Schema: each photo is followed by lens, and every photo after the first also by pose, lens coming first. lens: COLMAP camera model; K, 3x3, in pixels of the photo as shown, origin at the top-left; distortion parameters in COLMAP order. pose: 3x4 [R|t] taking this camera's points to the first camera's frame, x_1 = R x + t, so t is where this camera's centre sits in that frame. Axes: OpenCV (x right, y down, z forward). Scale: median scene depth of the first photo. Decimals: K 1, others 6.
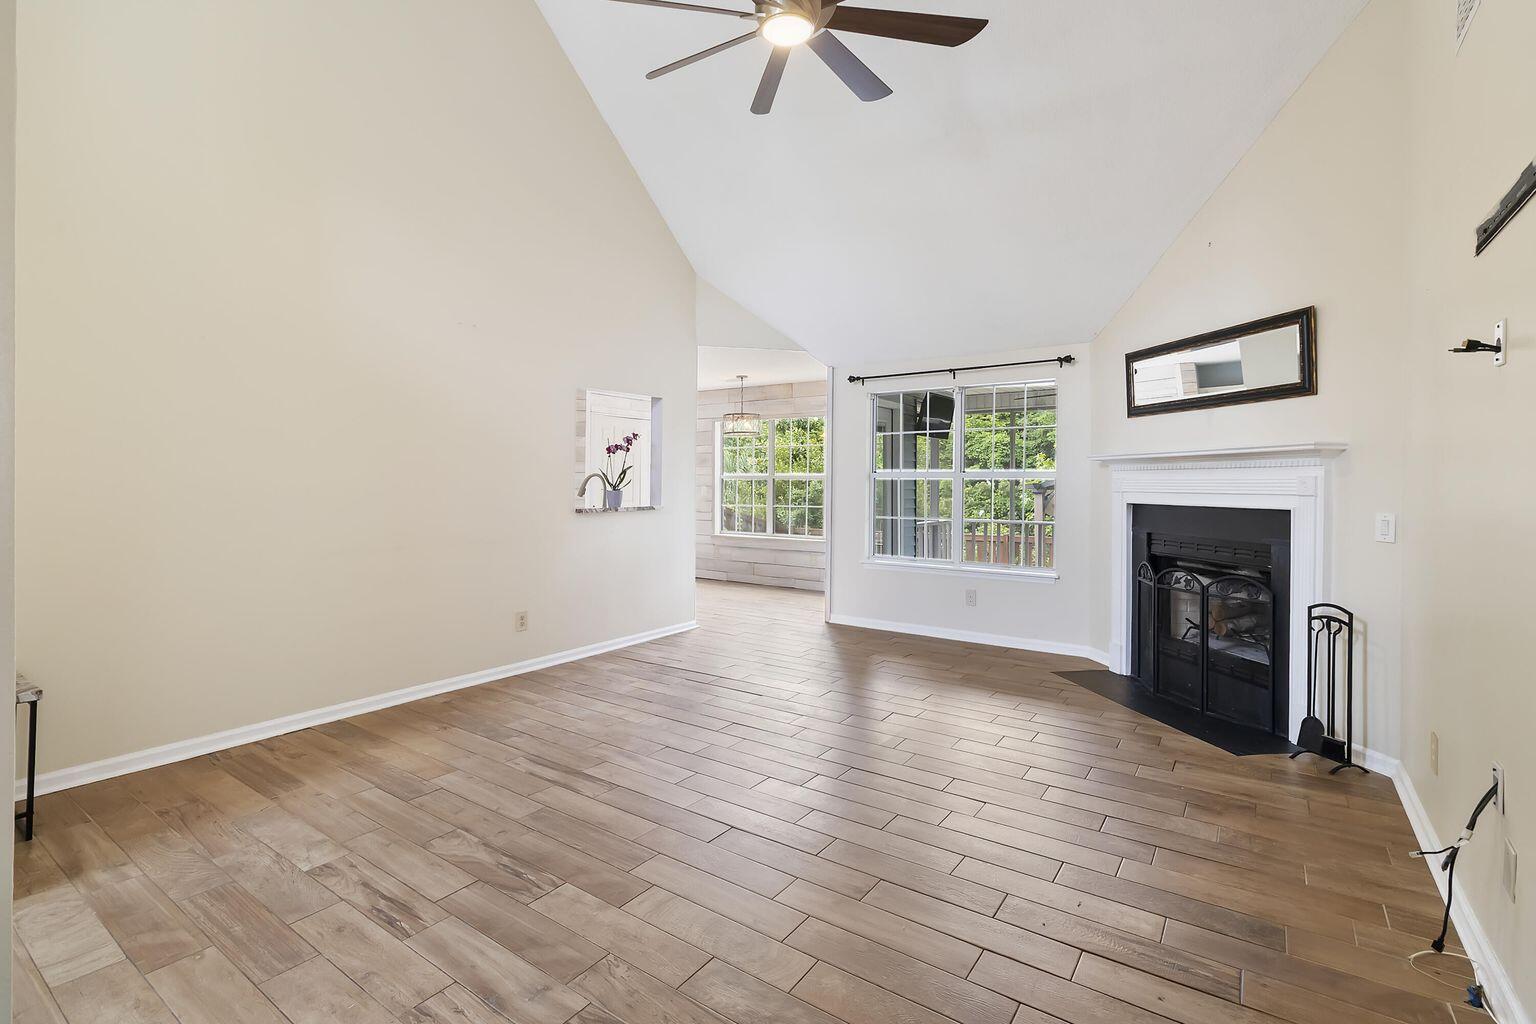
lens RADIAL K [[712.4, 0, 755.4], [0, 712.4, 477.4], [0, 0, 1]] dist [-0.000229, 0.000684]
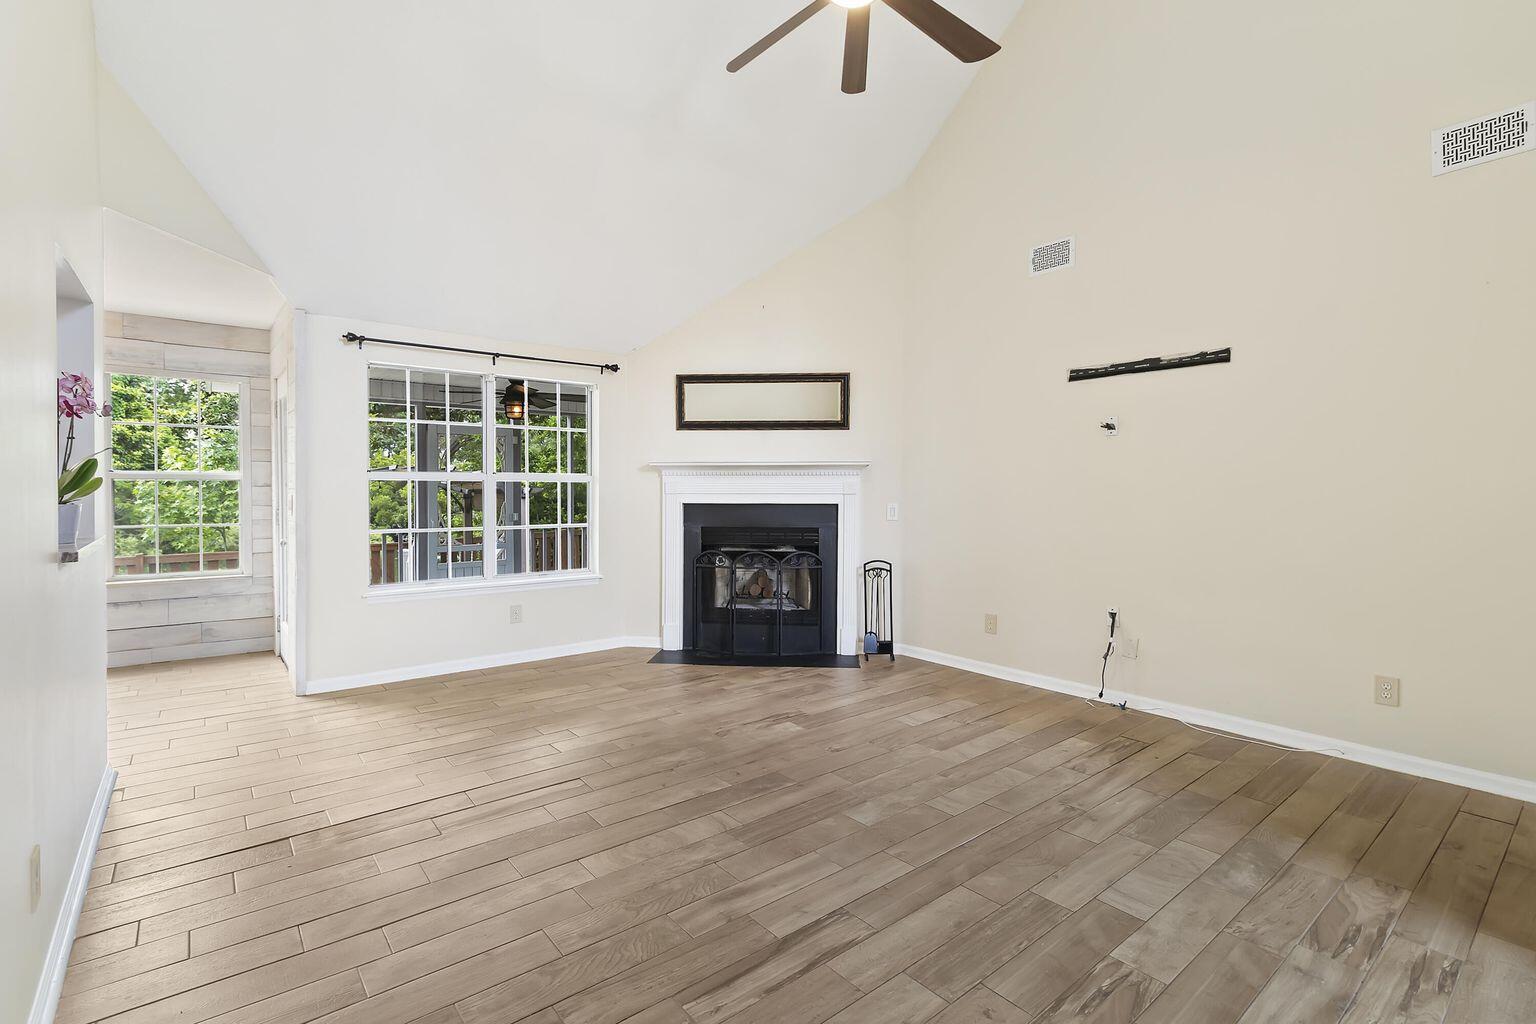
lens RADIAL K [[712.4, 0, 757.1], [0, 712.4, 498.4], [0, 0, 1]] dist [-0.000229, 0.000684]
pose [[0.270394, -0.017785, 0.962585, -0.721059], [-0.007846, 0.999755, 0.020676, 0.003754], [-0.962718, -0.013143, 0.270188, 0.714314]]
